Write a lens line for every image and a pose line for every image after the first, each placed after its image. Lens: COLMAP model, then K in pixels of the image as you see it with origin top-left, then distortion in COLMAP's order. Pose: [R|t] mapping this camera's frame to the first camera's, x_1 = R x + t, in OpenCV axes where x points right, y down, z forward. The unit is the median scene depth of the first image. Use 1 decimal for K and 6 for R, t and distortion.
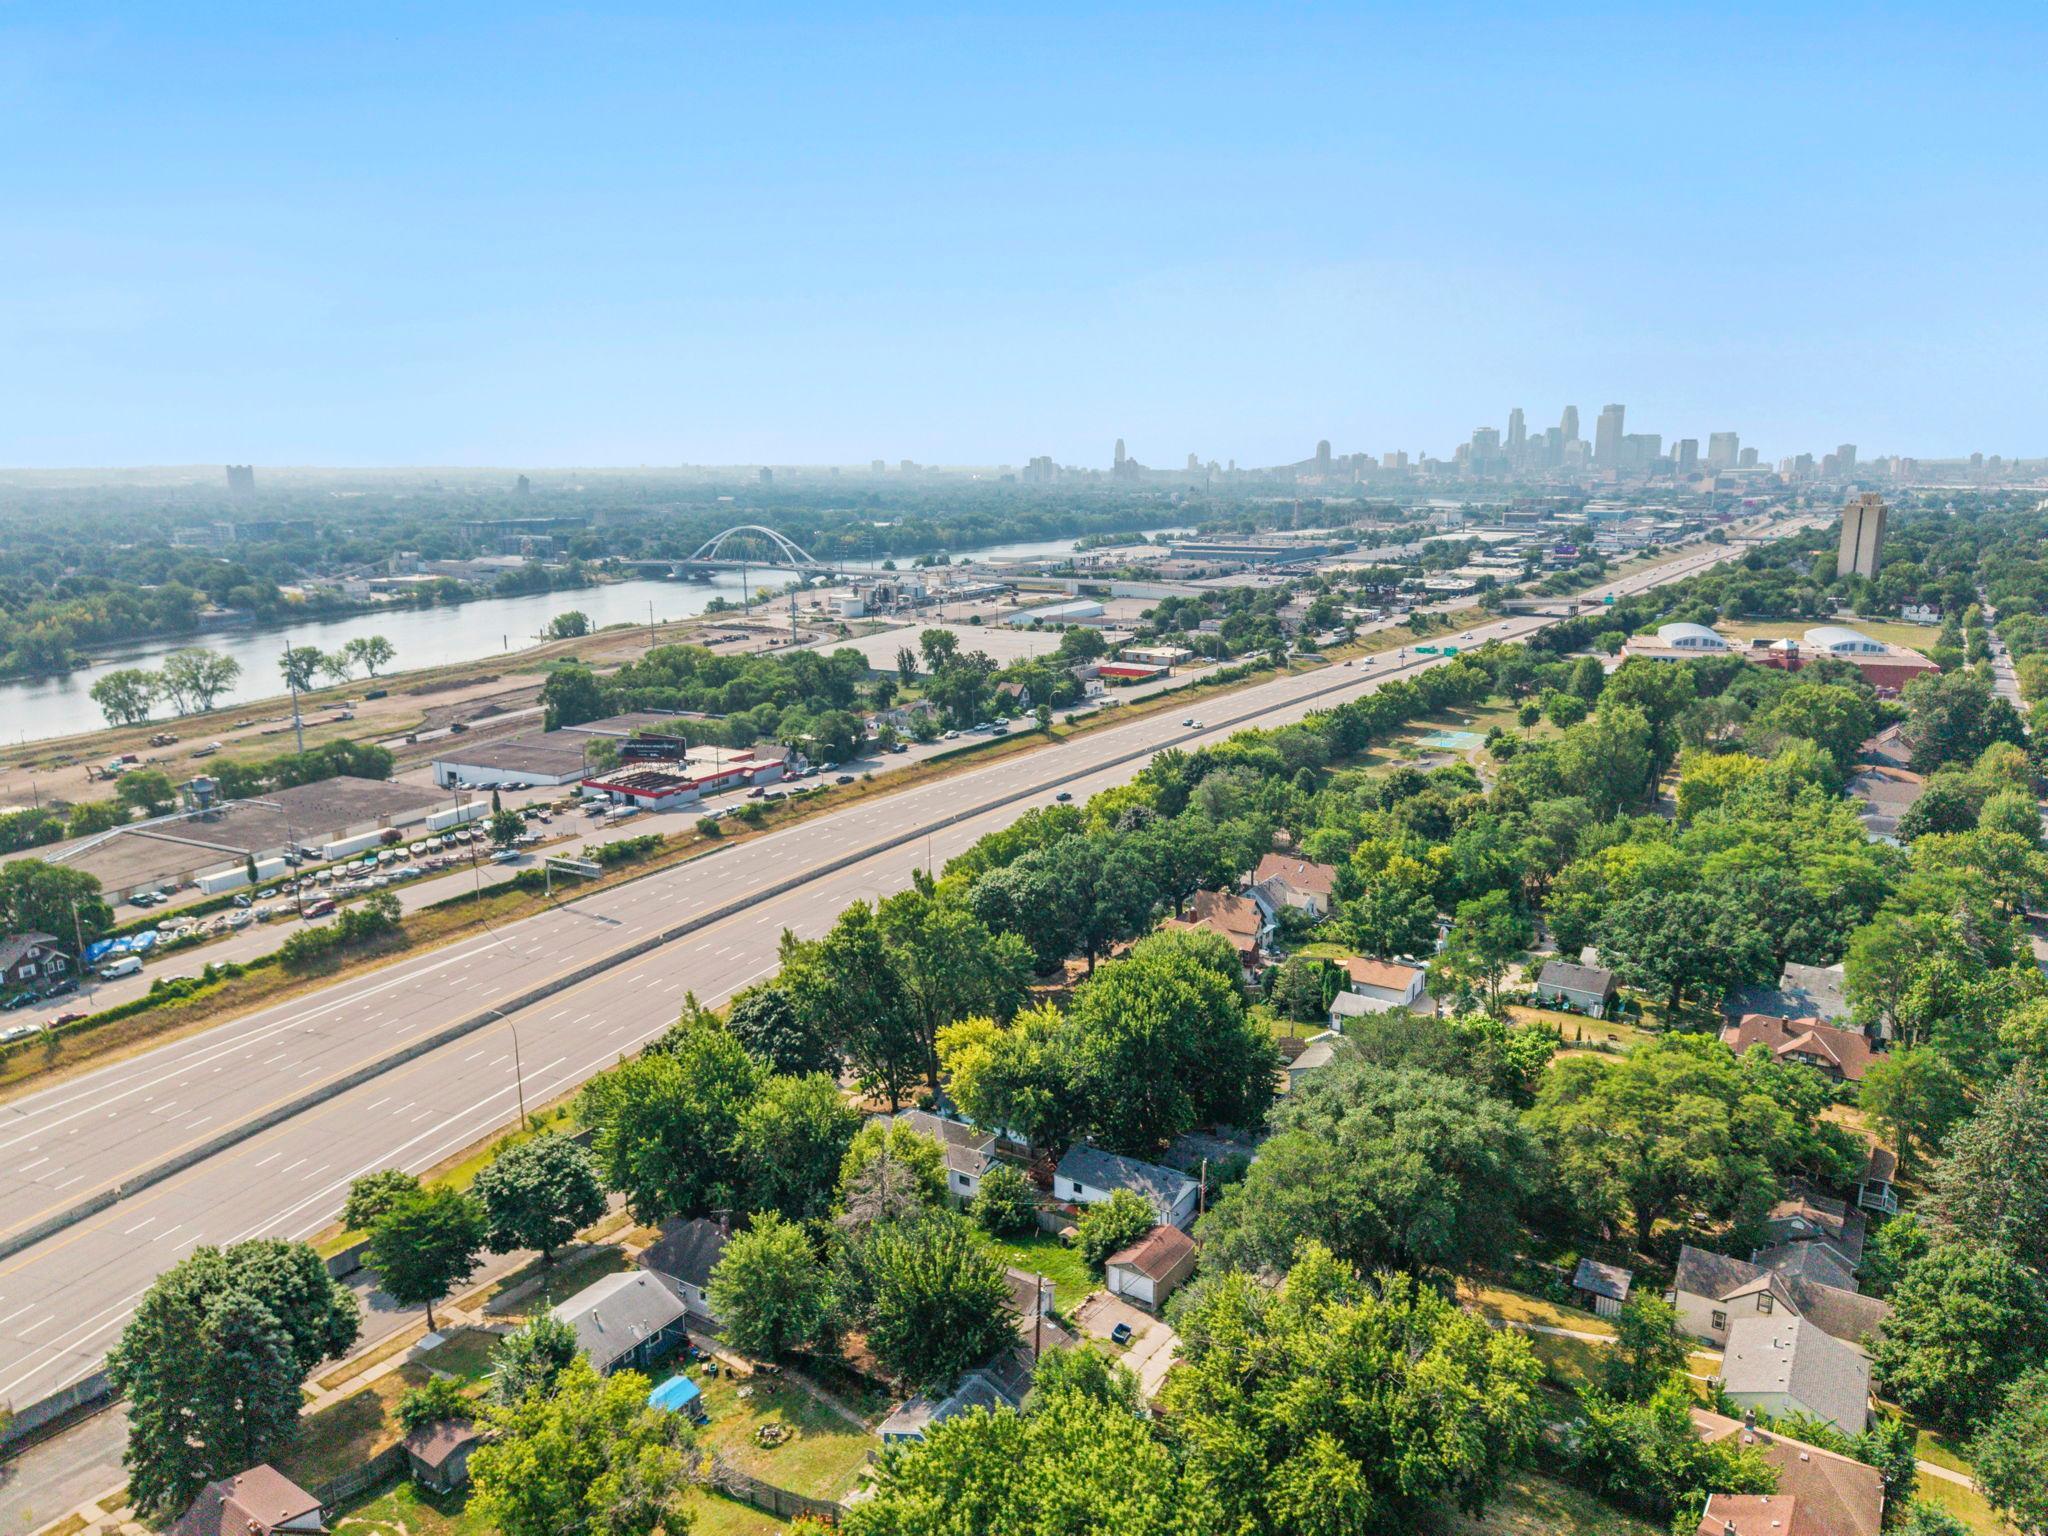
lens RADIAL K [[1377.7, 0, 1009.1], [0, 1377.7, 763.3], [0, 0, 1]] dist [0.057203, -0.069791]
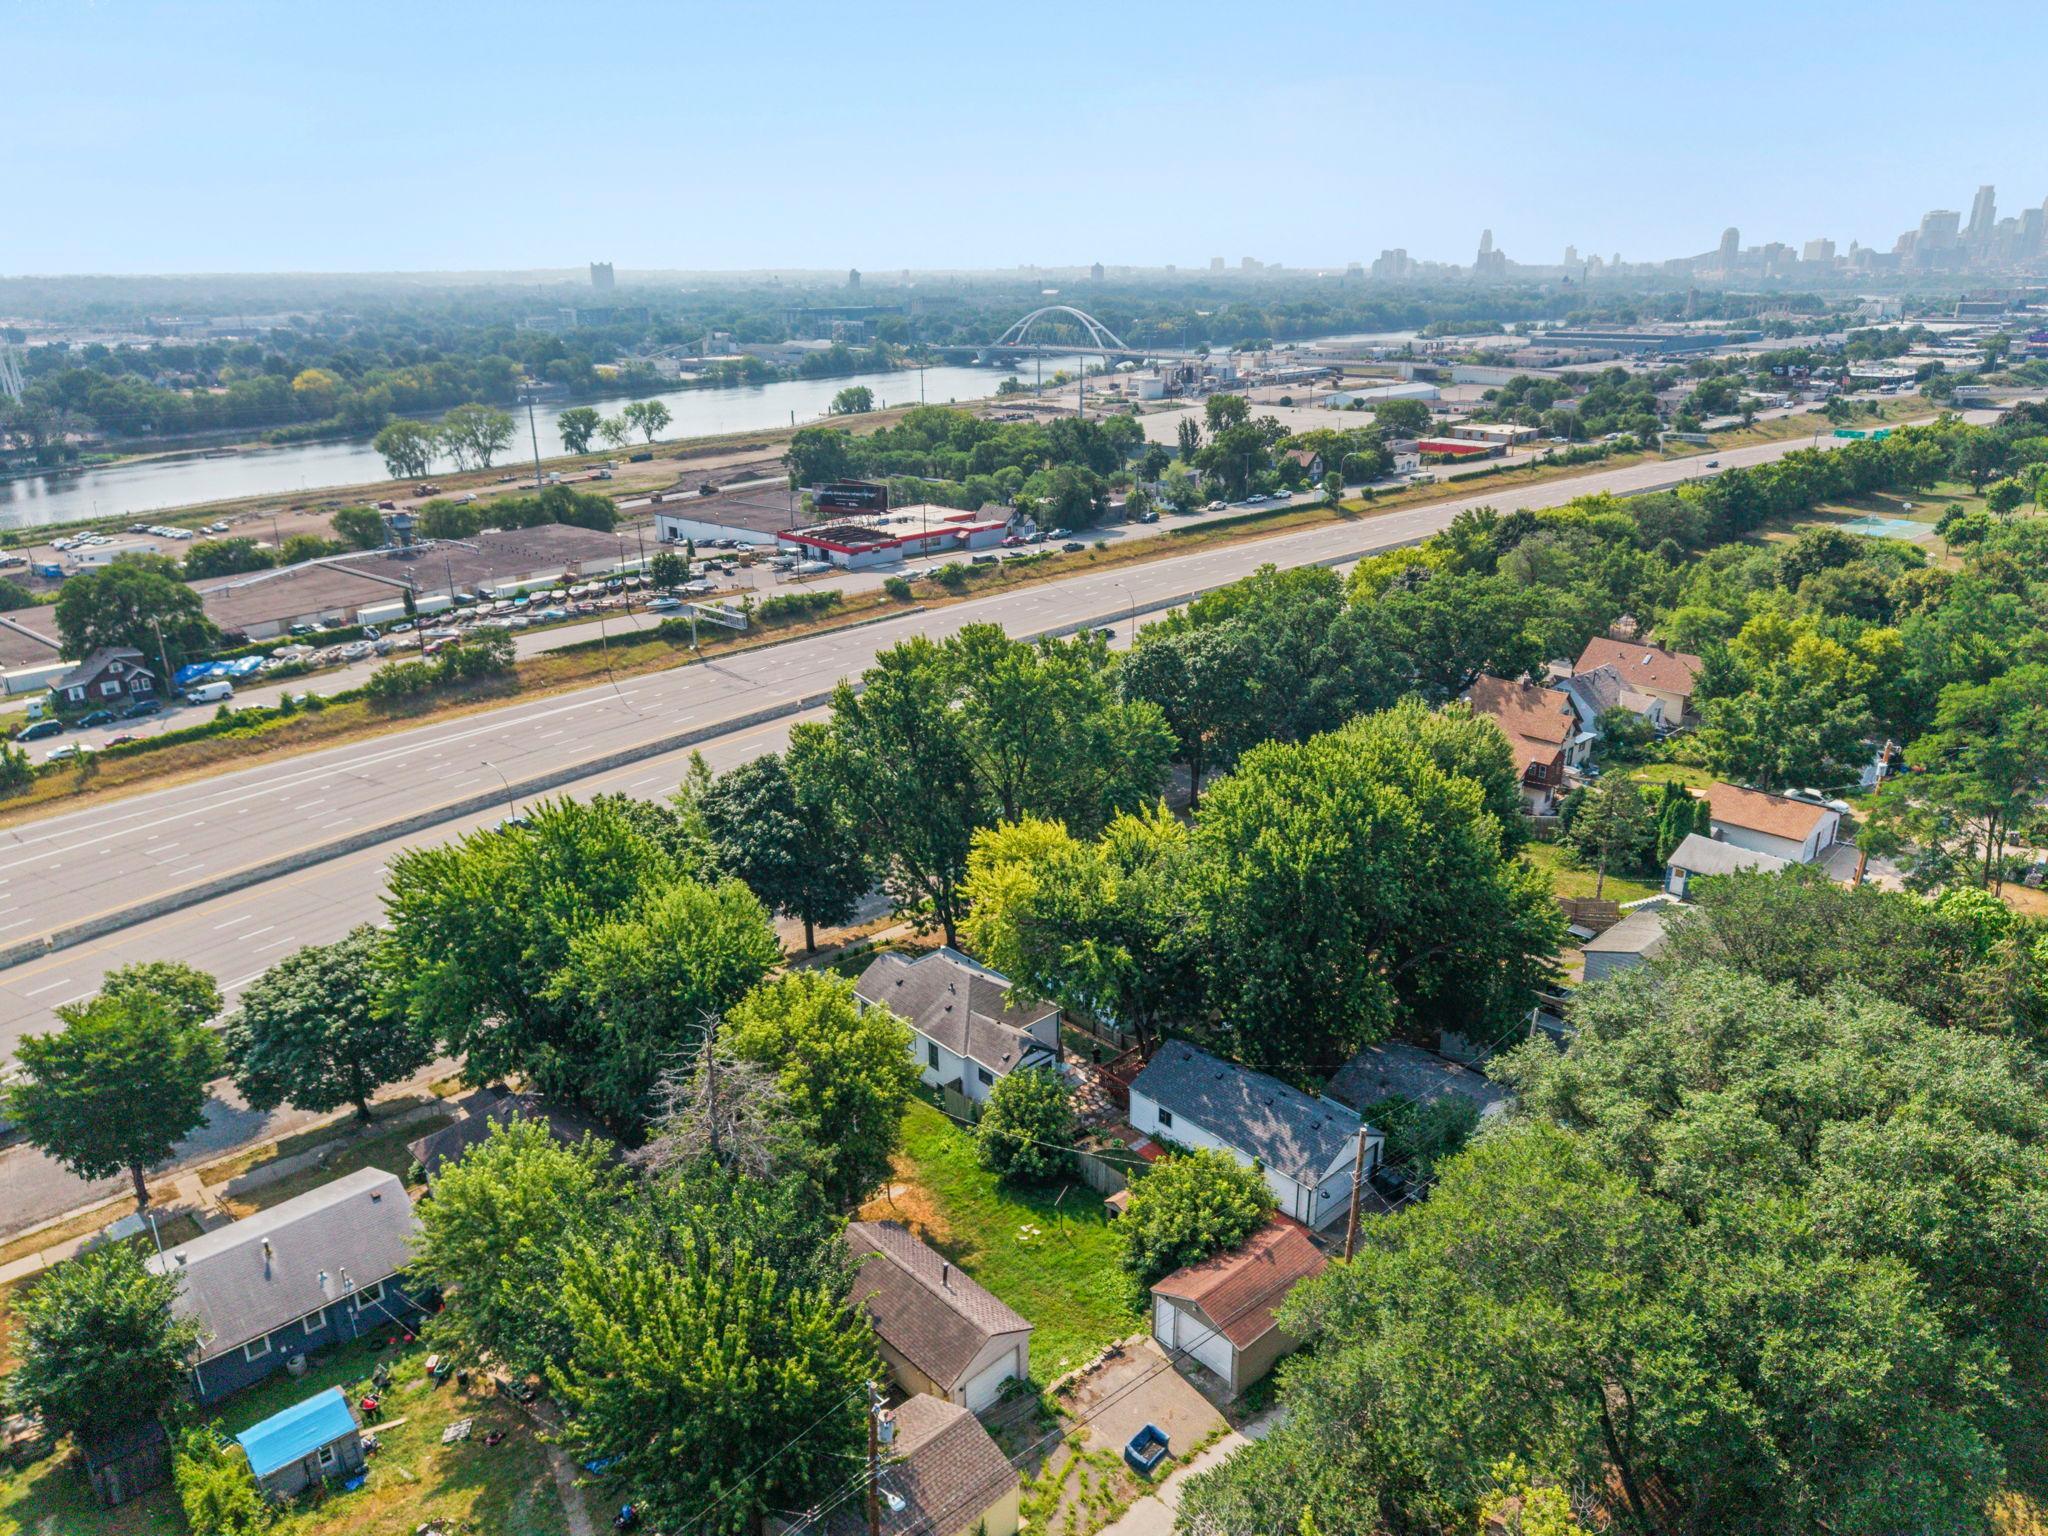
lens RADIAL K [[1377.7, 0, 1009.1], [0, 1377.7, 763.3], [0, 0, 1]] dist [0.057203, -0.069791]
pose [[0.972771, 0.074661, -0.219412, 0.047028], [-0.045195, 0.989626, 0.136377, 0.038289], [0.227318, -0.122748, 0.966054, 0.203352]]
